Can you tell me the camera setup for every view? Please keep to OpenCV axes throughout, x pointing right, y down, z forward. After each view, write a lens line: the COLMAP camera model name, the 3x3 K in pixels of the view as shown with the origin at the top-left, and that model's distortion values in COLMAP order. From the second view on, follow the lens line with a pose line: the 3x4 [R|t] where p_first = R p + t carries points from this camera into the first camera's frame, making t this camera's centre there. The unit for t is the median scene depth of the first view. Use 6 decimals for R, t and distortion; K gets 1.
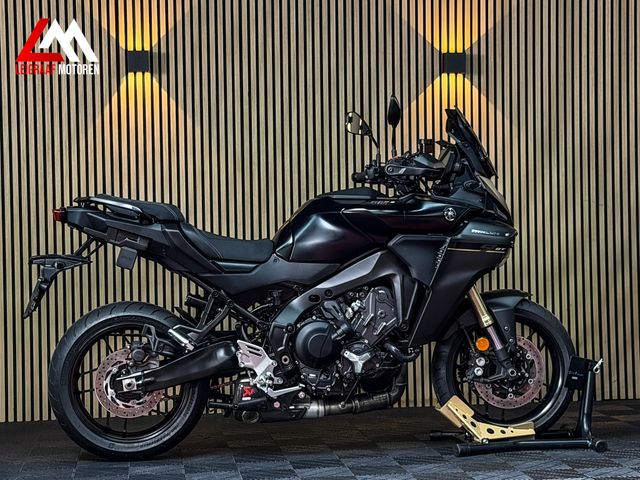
lens RADIAL K [[1465.0, 0, 322.4], [0, 1465.0, 237.0], [0, 0, 1]] dist [0.134521, 0.000000]
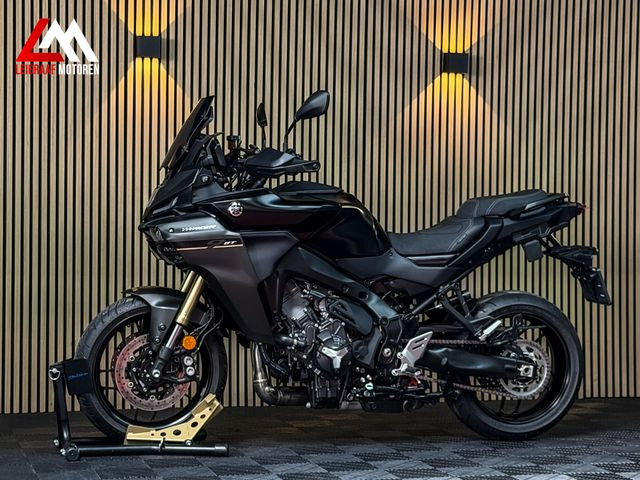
lens RADIAL K [[1445.1, 0, 325.1], [0, 1445.1, 239.4], [0, 0, 1]] dist [0.127486, 0.000000]
pose [[0.988121, 0.026419, 0.151390, -0.188539], [-0.026555, 0.999647, -0.001120, 0.008612], [-0.151366, -0.002913, 0.988474, 0.031943]]
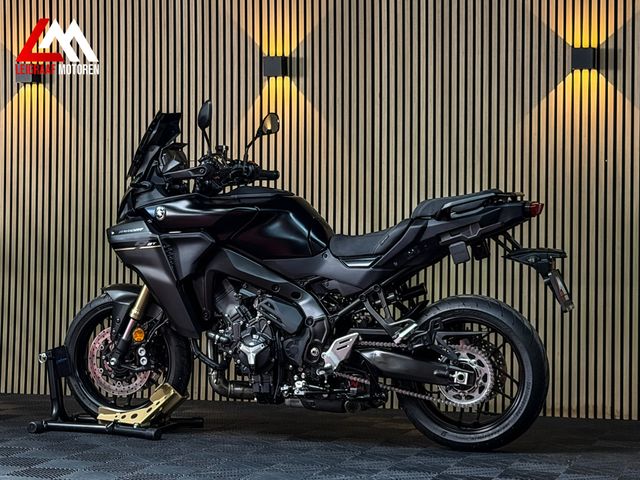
lens RADIAL K [[1445.1, 0, 318.6], [0, 1445.1, 240.6], [0, 0, 1]] dist [0.127486, 0.000000]
pose [[0.904257, 0.024541, -0.426282, 0.434378], [-0.026778, 0.999641, 0.000745, 0.005273], [0.426147, 0.010741, 0.904590, 0.091063]]
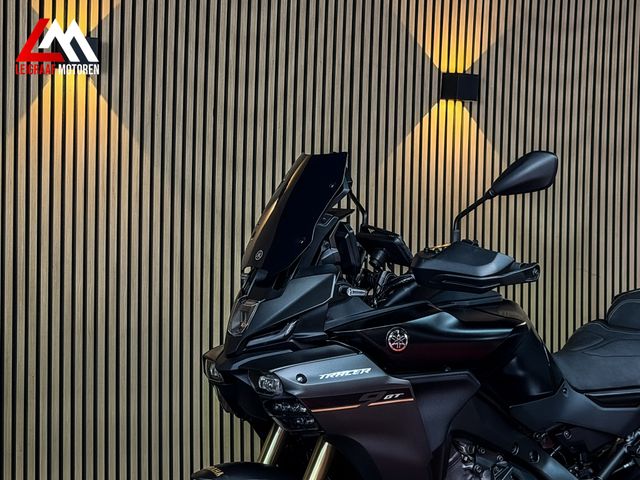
lens RADIAL K [[1445.1, 0, 323.6], [0, 1445.1, 236.0], [0, 0, 1]] dist [0.127486, 0.000000]
pose [[0.892215, 0.022071, 0.451071, -0.392324], [-0.024950, 0.999689, 0.000438, -0.051592], [-0.450921, -0.011645, 0.892488, 0.467734]]
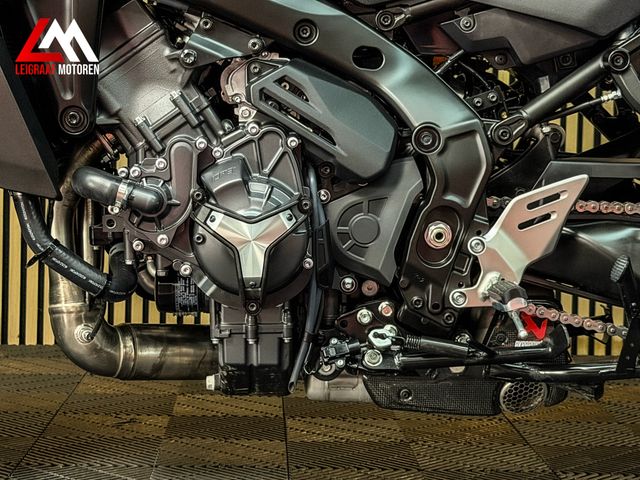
lens RADIAL K [[1445.1, 0, 317.4], [0, 1445.1, 238.3], [0, 0, 1]] dist [0.127486, 0.000000]
pose [[0.995045, 0.046591, -0.087834, 0.006383], [-0.040094, 0.996427, 0.074336, 0.061469], [0.090983, -0.070446, 0.993358, 0.681365]]
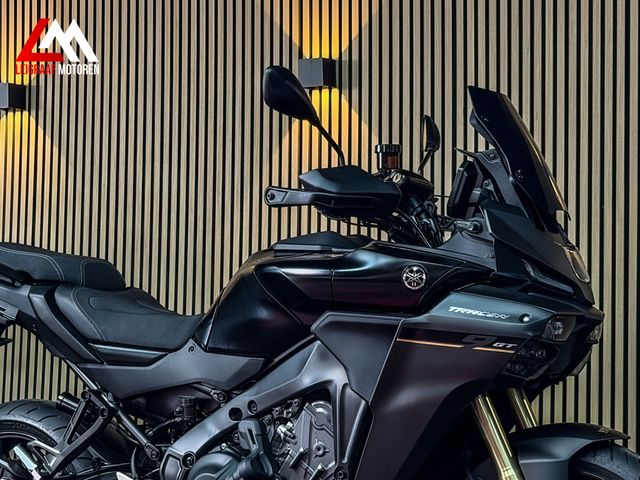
lens RADIAL K [[1465.0, 0, 305.8], [0, 1465.0, 234.0], [0, 0, 1]] dist [0.134521, 0.000000]
pose [[0.799474, -0.003621, -0.600689, 0.380667], [-0.036724, 0.997817, -0.054892, -0.000087], [0.599577, 0.065944, 0.797596, 0.525119]]
